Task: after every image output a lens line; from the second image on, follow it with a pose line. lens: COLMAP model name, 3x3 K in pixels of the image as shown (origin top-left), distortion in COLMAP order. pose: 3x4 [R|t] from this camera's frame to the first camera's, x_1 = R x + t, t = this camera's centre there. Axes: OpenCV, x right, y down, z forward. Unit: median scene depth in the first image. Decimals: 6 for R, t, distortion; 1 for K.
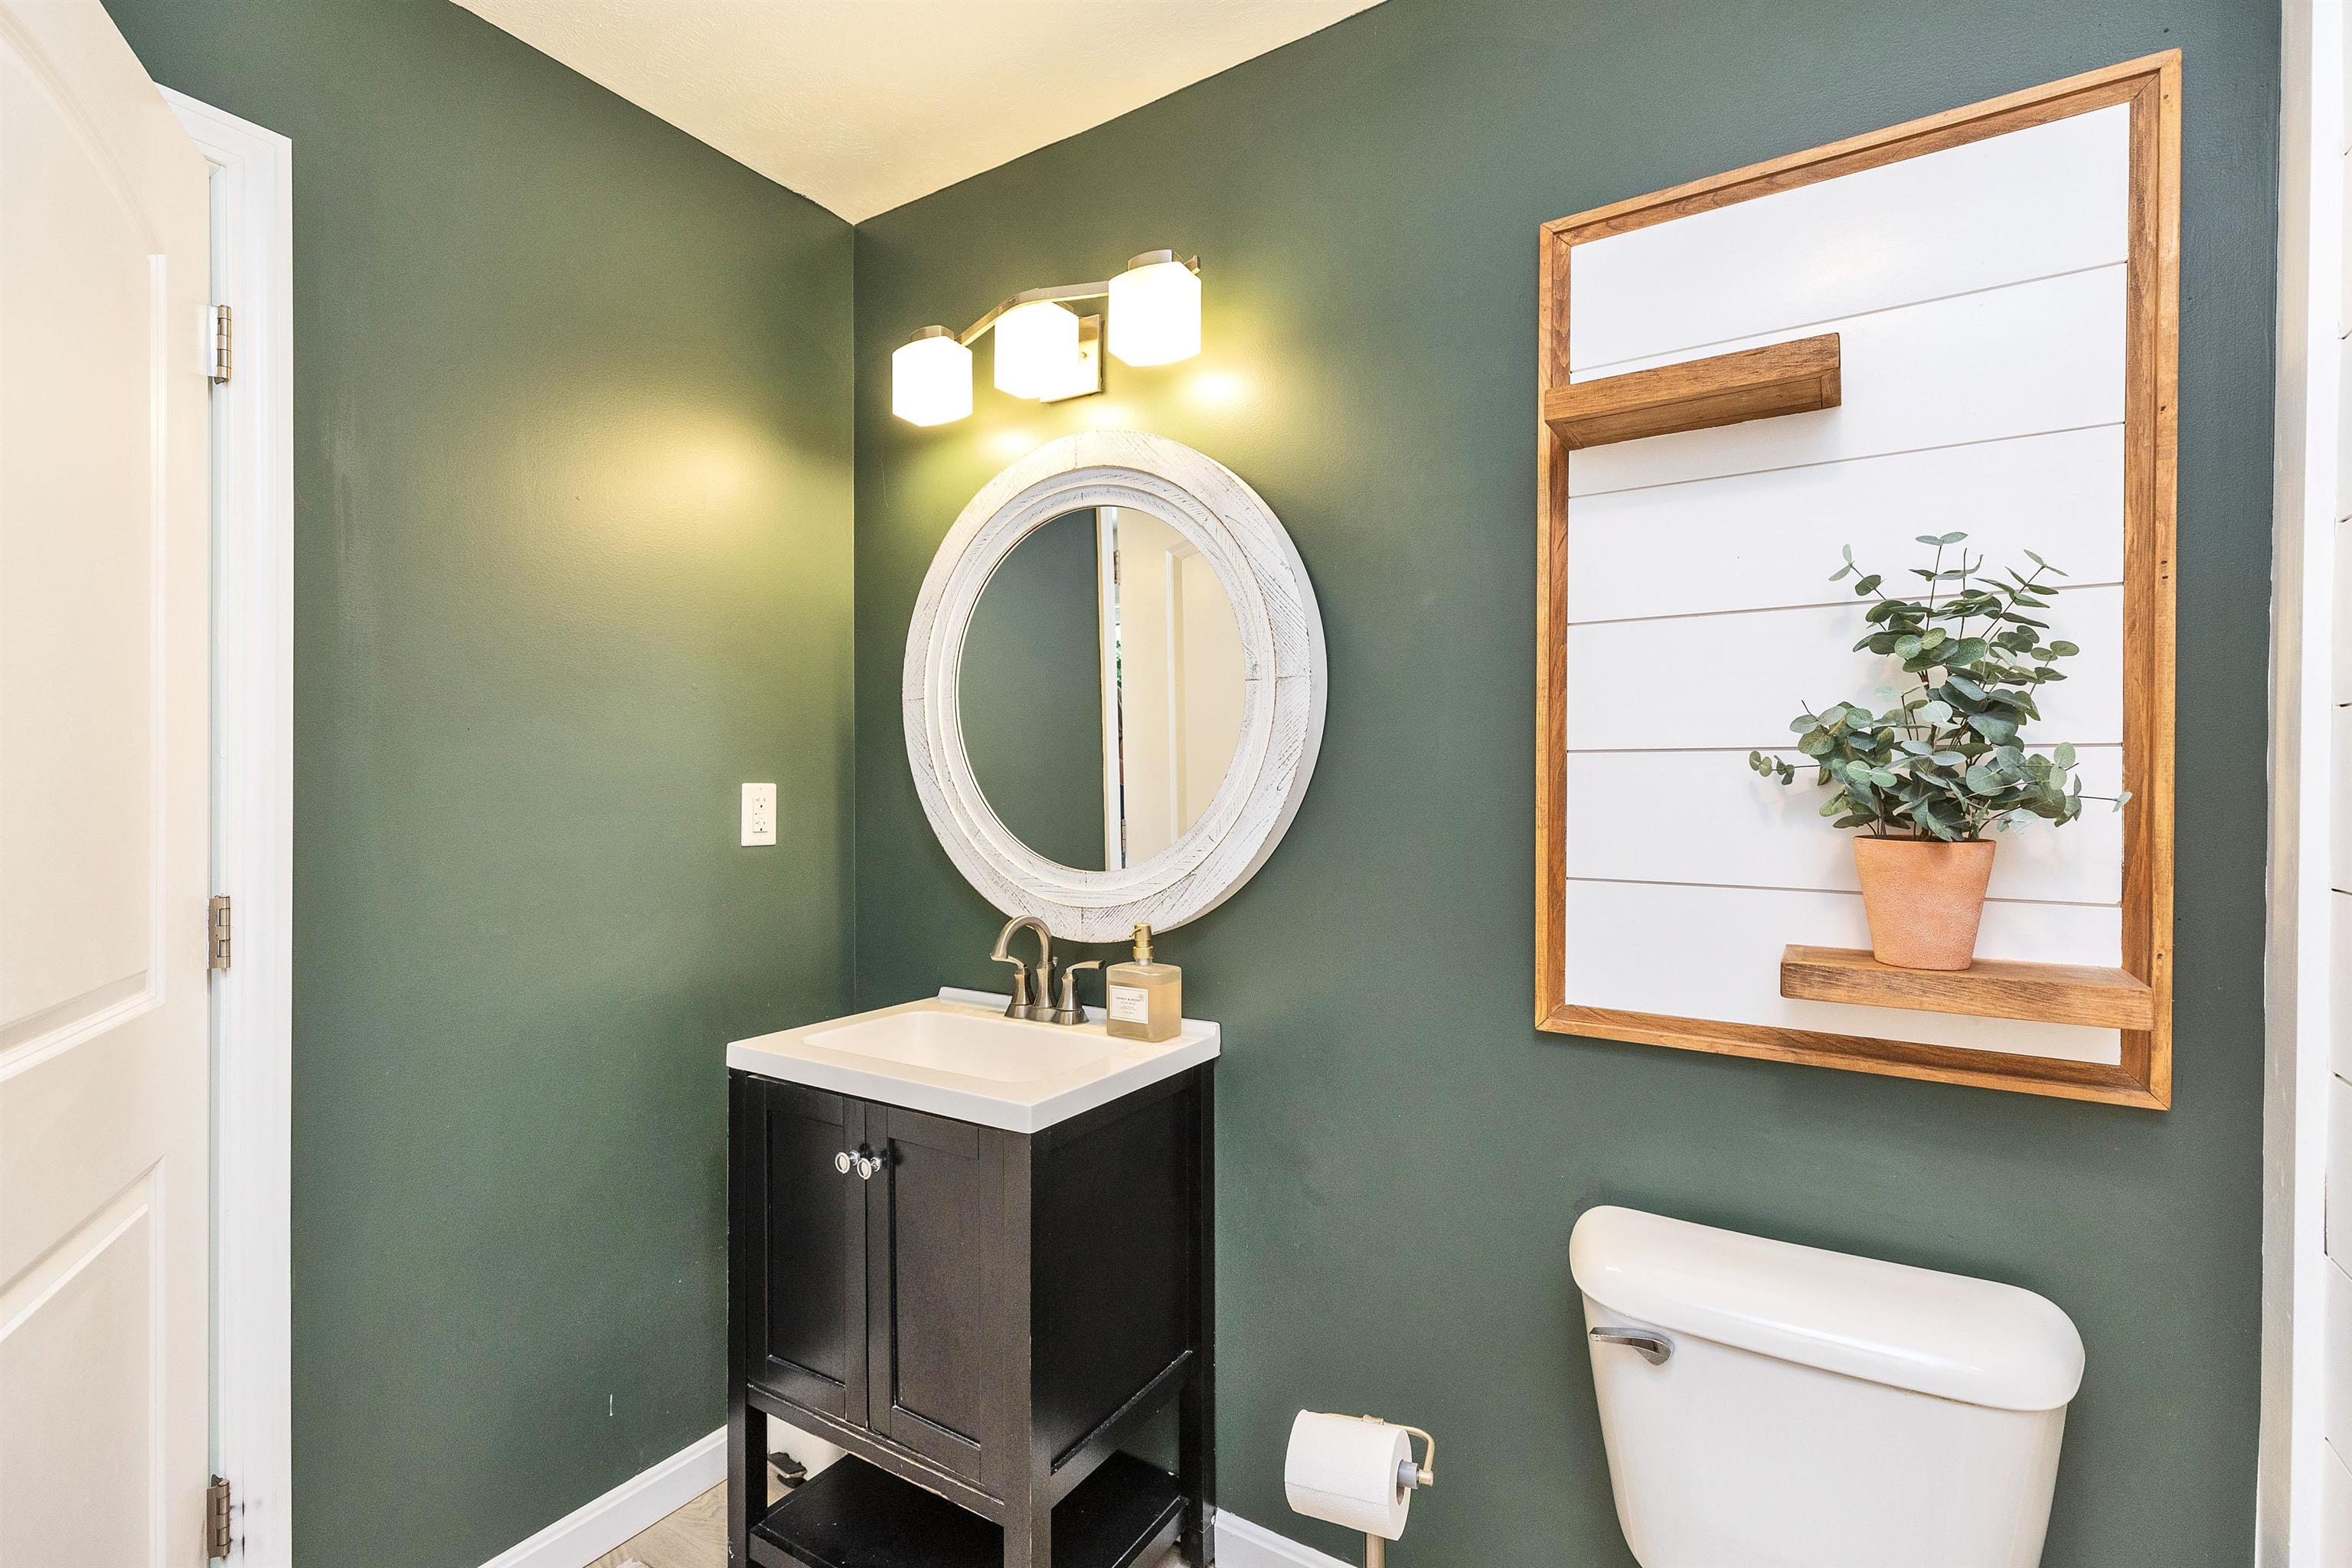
lens RADIAL K [[1052.3, 0, 1171.1], [0, 1052.3, 795.0], [0, 0, 1]] dist [0.001088, -0.000005]
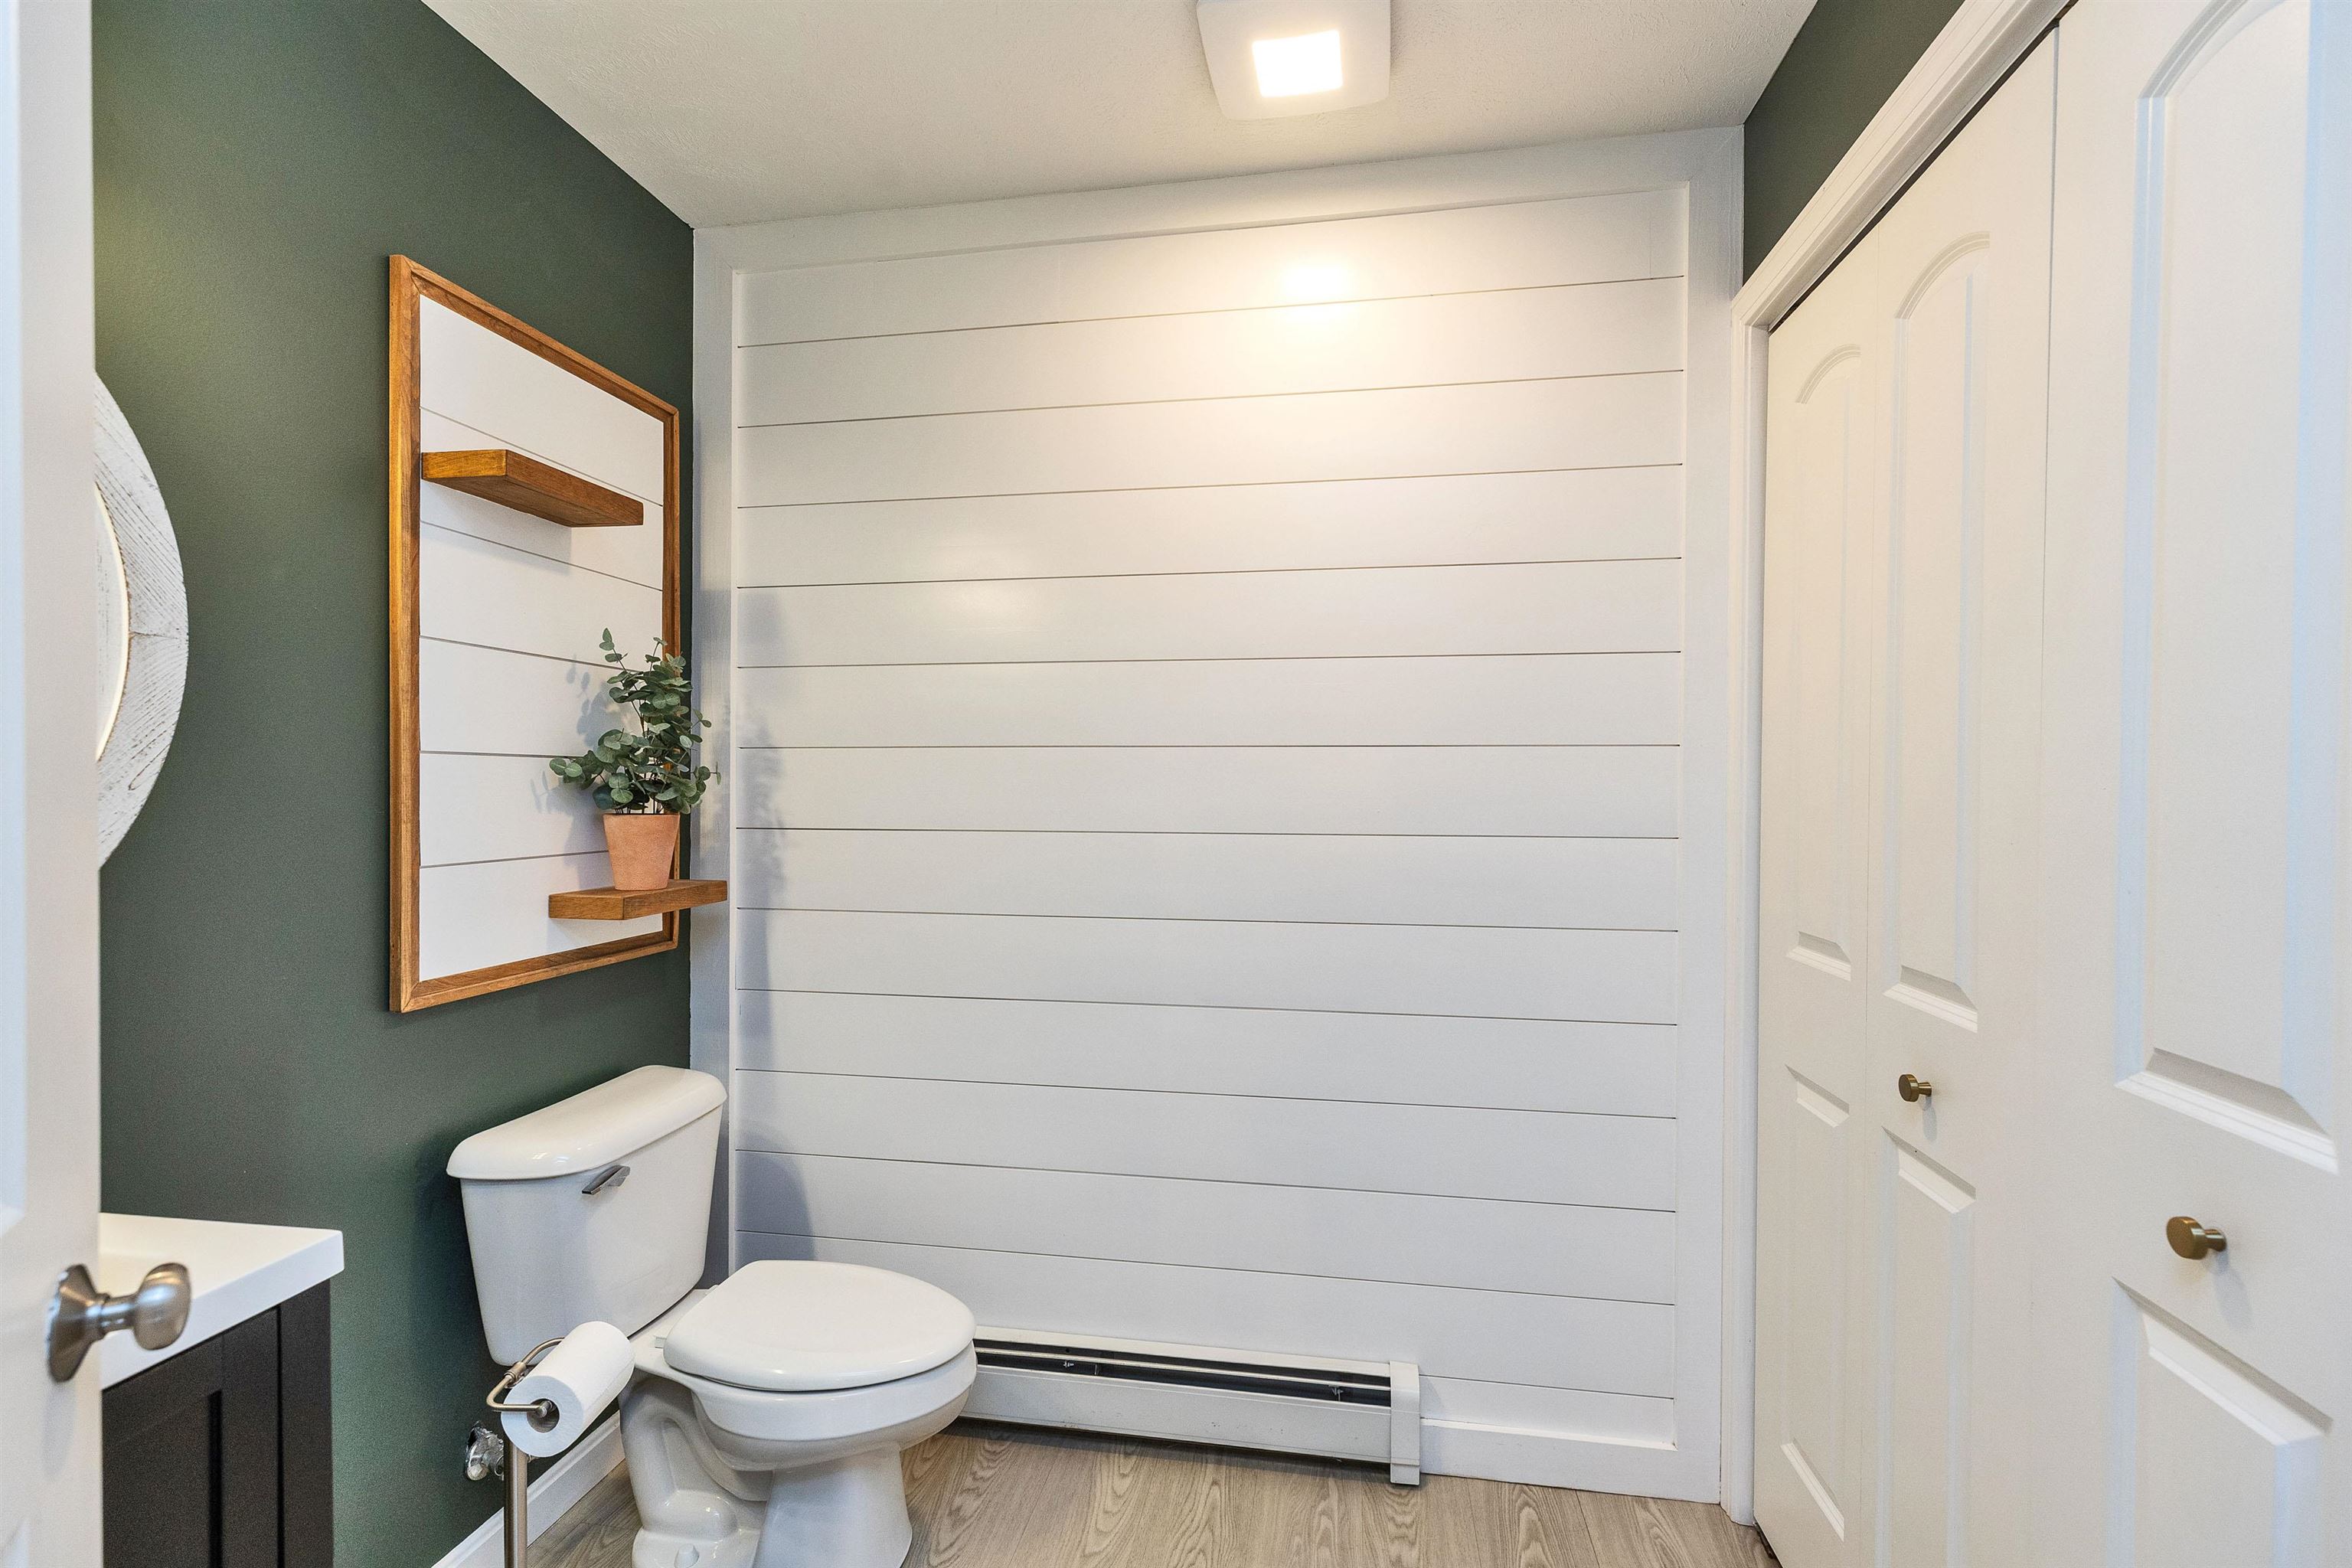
lens RADIAL K [[1052.3, 0, 1171.1], [0, 1052.3, 795.0], [0, 0, 1]] dist [0.001088, -0.000005]
pose [[-0.386136, -0.011330, 0.922372, -0.950127], [0.003725, 0.999897, 0.013842, -0.008490], [-0.922434, 0.008781, -0.386054, 0.708065]]
